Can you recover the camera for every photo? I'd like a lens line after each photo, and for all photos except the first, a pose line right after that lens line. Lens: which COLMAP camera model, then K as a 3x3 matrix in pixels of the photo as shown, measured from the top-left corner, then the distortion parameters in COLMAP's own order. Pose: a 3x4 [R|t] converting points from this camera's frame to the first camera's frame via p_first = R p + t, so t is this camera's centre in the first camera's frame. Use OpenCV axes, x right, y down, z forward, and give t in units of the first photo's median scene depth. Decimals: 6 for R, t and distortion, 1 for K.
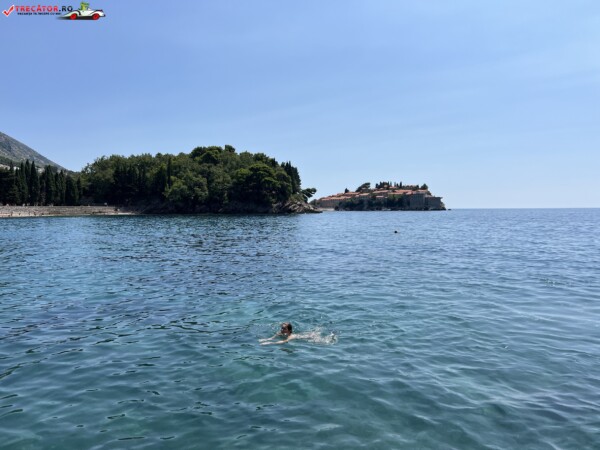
lens RADIAL K [[452.7, 0, 302.7], [0, 452.7, 230.5], [0, 0, 1]] dist [0.061687, -0.074847]
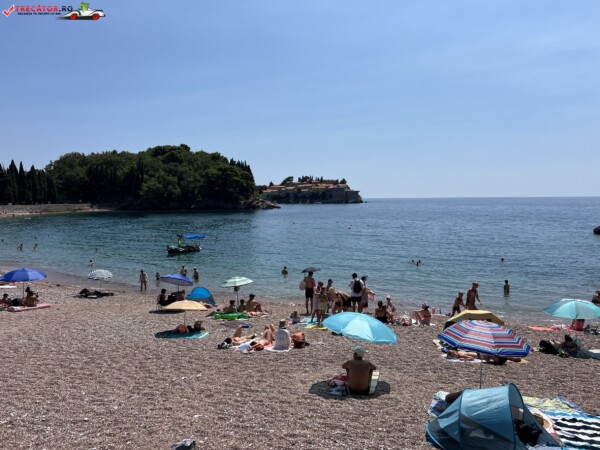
lens RADIAL K [[452.7, 0, 302.7], [0, 452.7, 230.5], [0, 0, 1]] dist [0.061687, -0.074847]
pose [[0.977636, -0.016464, 0.209657, -0.123478], [0.011834, 0.999658, 0.023318, -0.007053], [-0.209969, -0.020315, 0.977497, -0.114751]]
